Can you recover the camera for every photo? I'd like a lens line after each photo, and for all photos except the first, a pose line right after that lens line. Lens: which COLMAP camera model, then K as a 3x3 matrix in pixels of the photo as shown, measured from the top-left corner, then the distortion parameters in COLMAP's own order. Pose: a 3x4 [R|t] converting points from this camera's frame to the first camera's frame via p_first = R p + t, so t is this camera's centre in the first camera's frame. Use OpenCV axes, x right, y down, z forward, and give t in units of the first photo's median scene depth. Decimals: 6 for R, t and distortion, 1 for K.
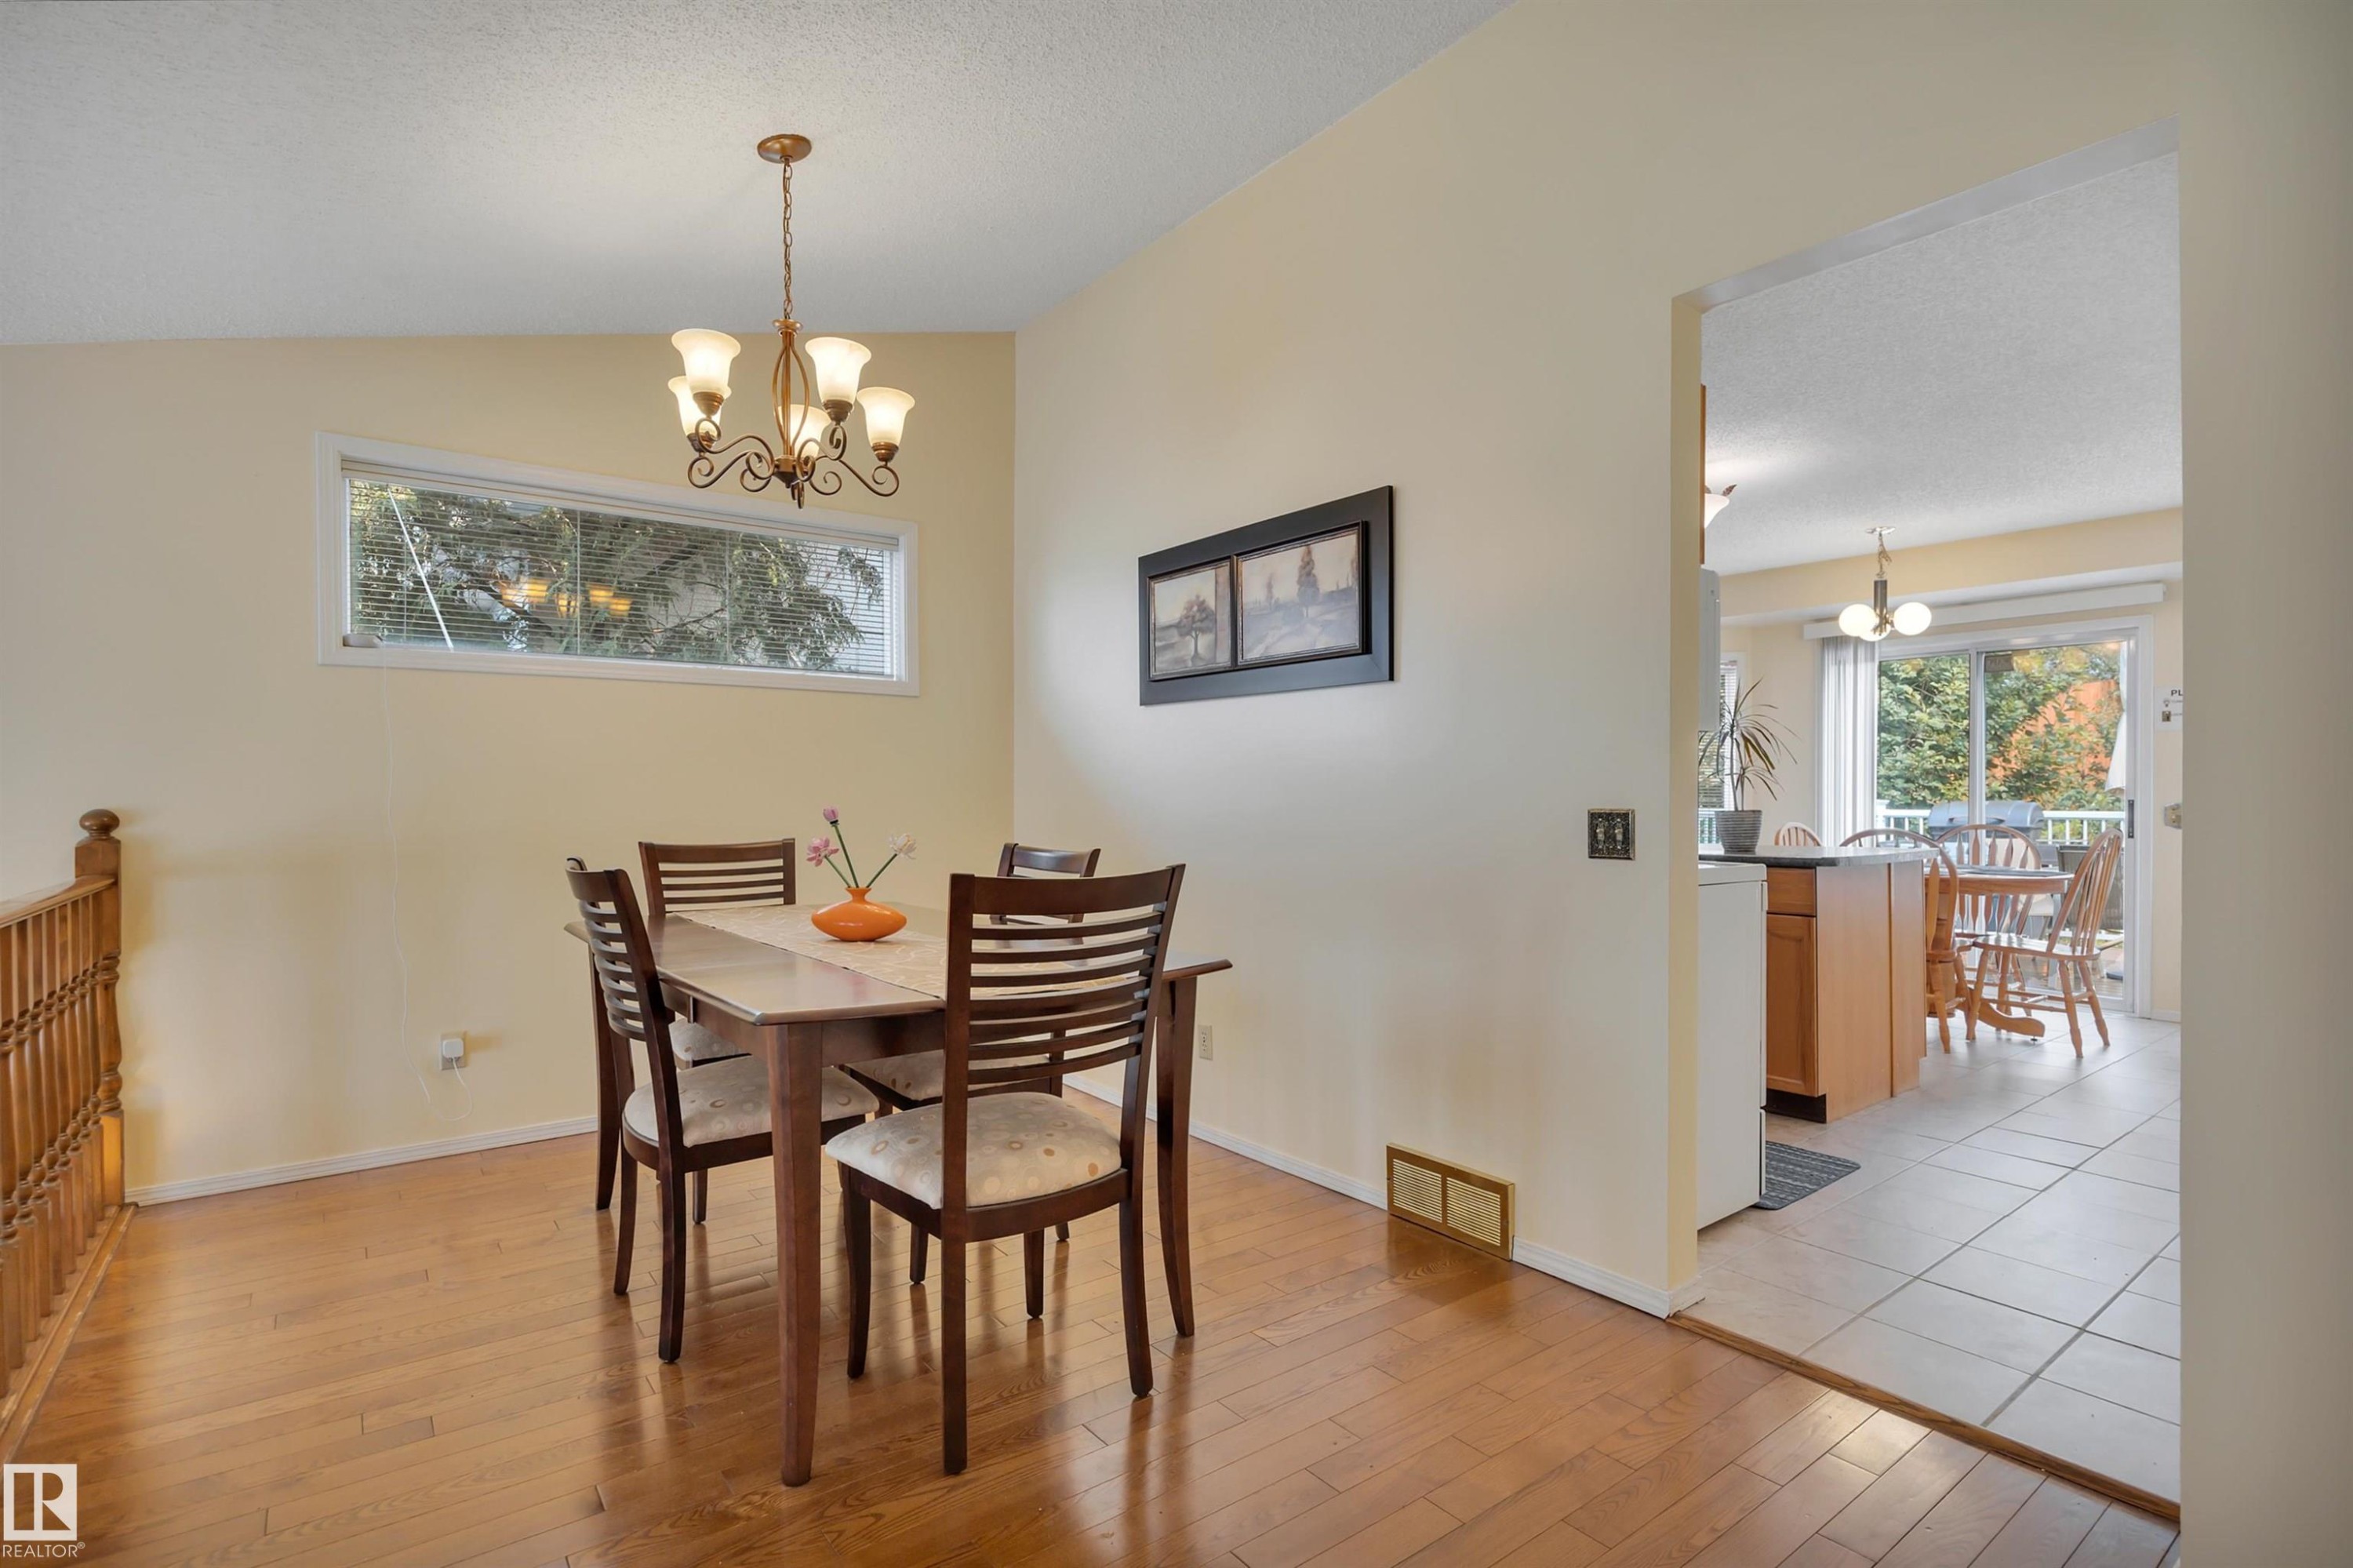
lens RADIAL K [[1165.7, 0, 1152.2], [0, 1165.7, 798.8], [0, 0, 1]] dist [-0.000559, 0.000157]
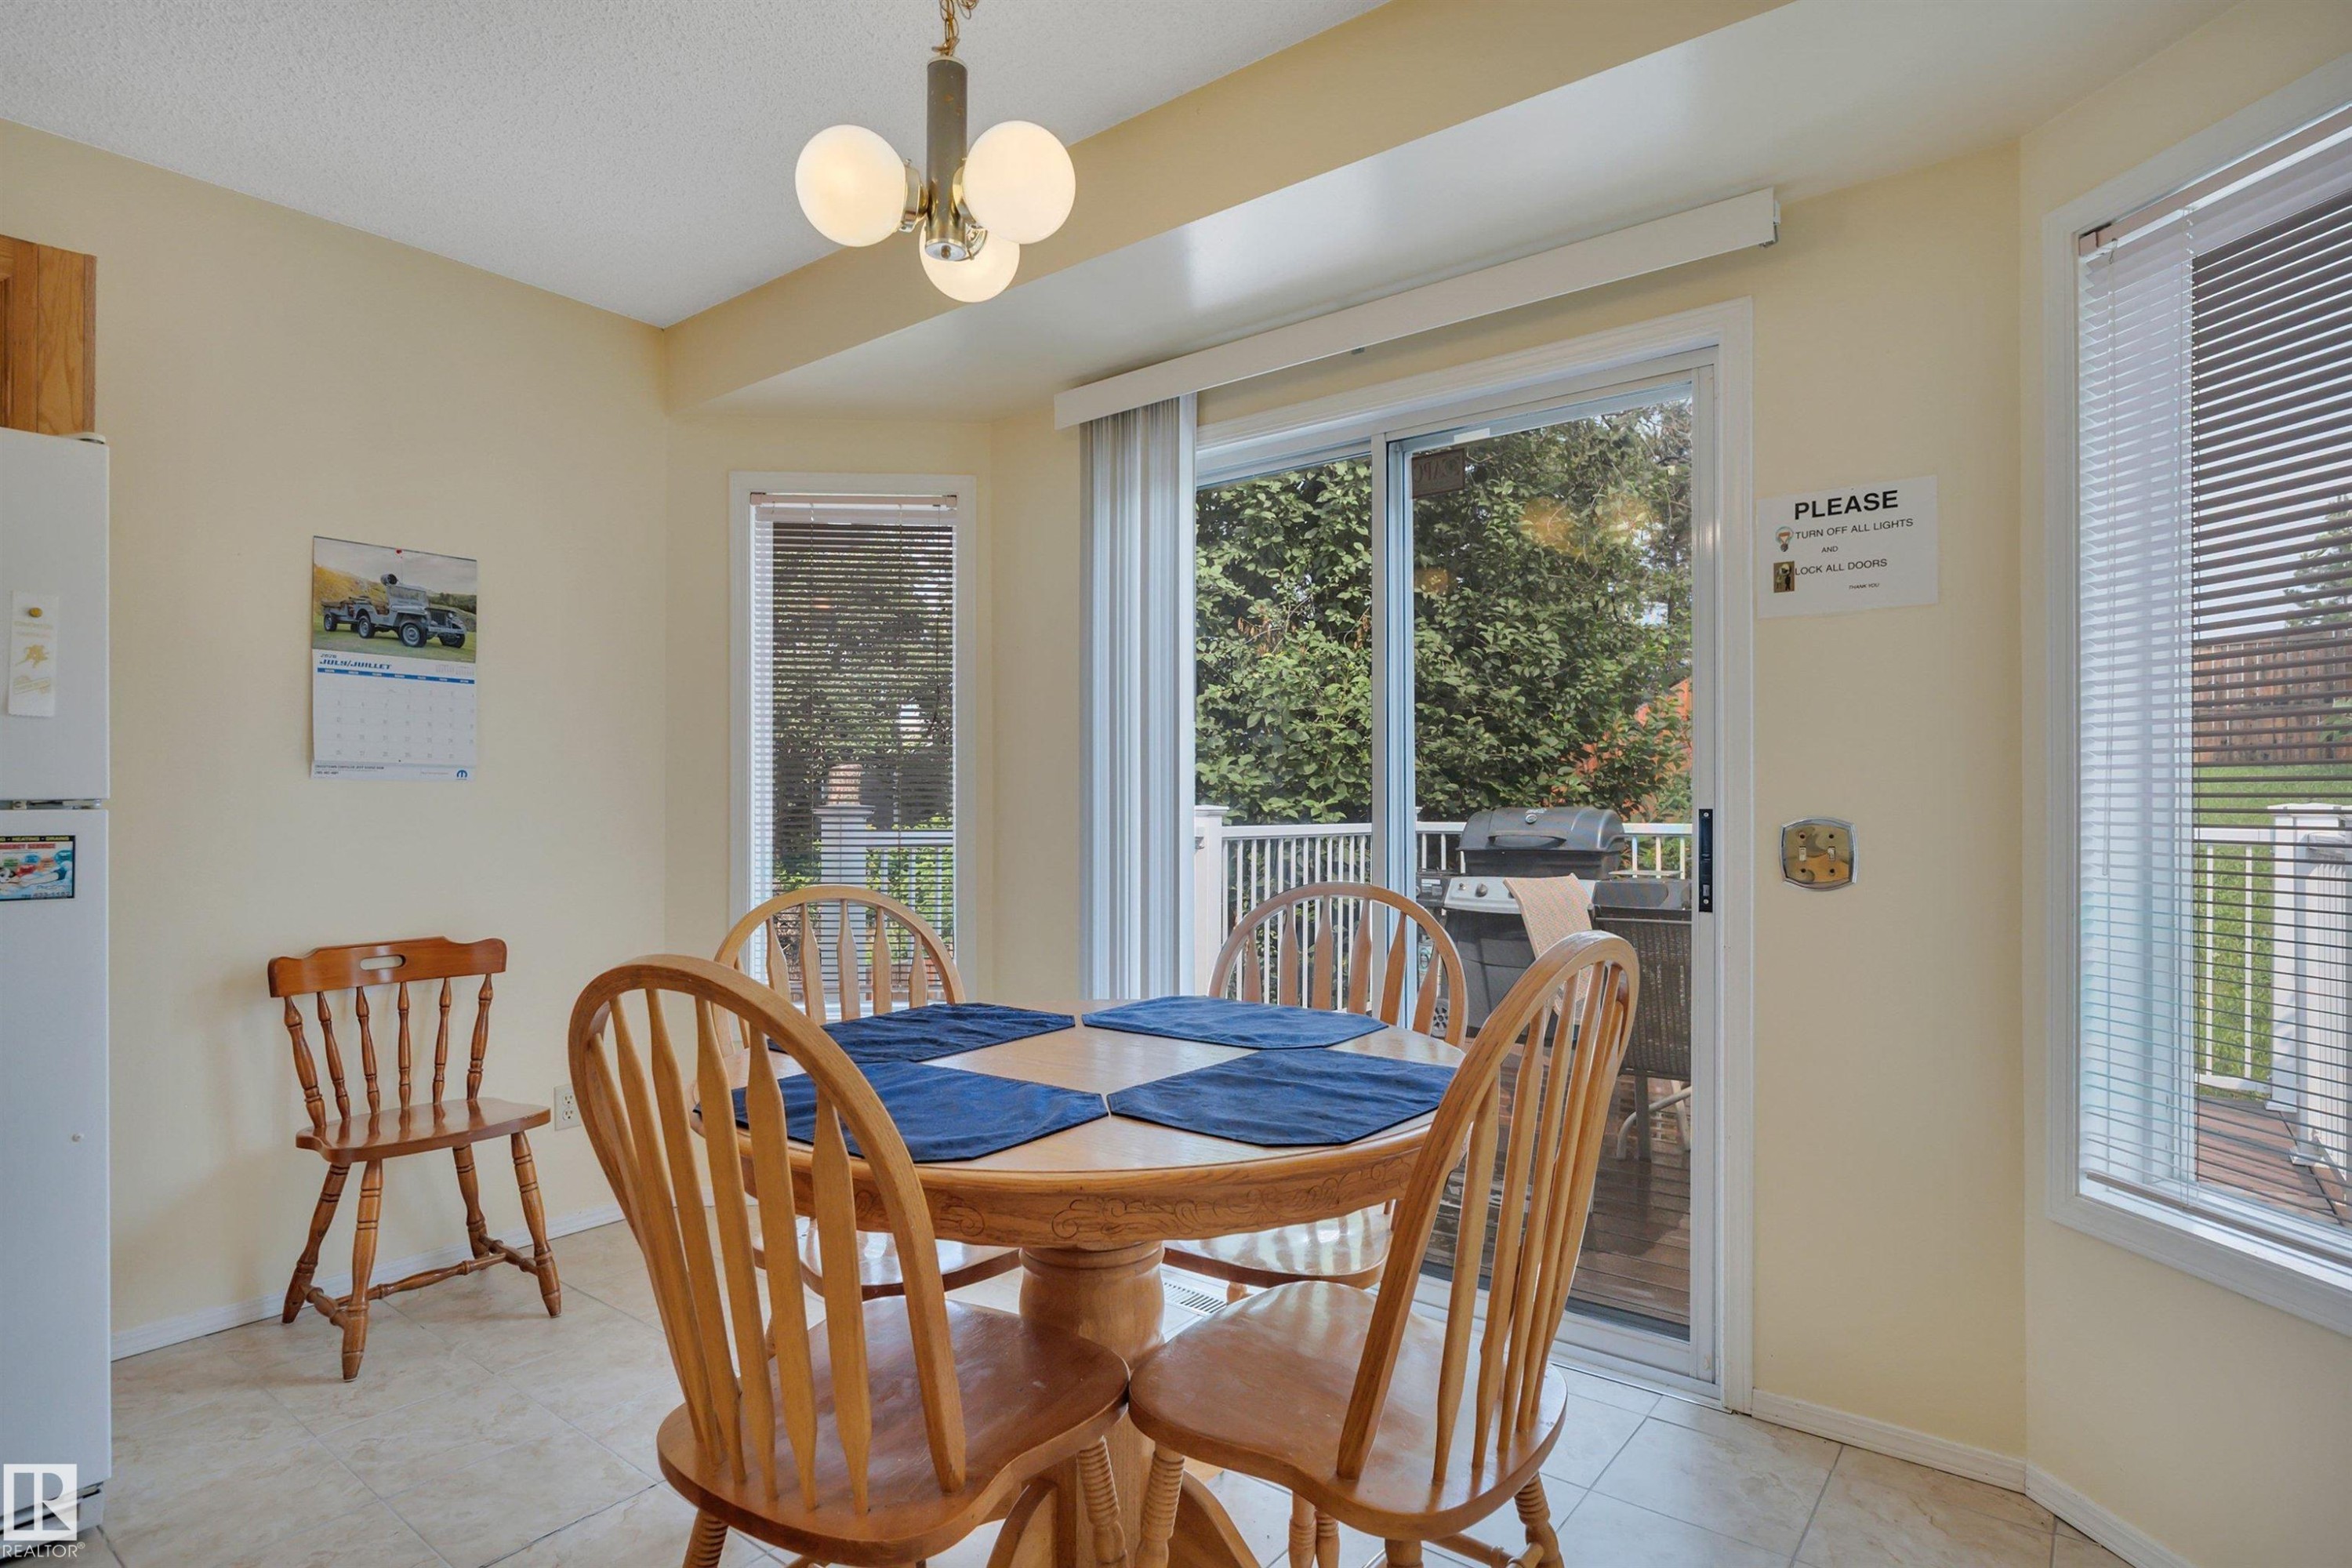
lens RADIAL K [[1214.2, 0, 1176.5], [0, 1214.2, 801.9], [0, 0, 1]] dist [-0.002484, -0.000207]
pose [[0.970061, -0.005634, 0.242797, 0.384086], [0.006133, 0.999980, -0.001302, -0.001415], [-0.242785, 0.002752, 0.970076, 0.439045]]
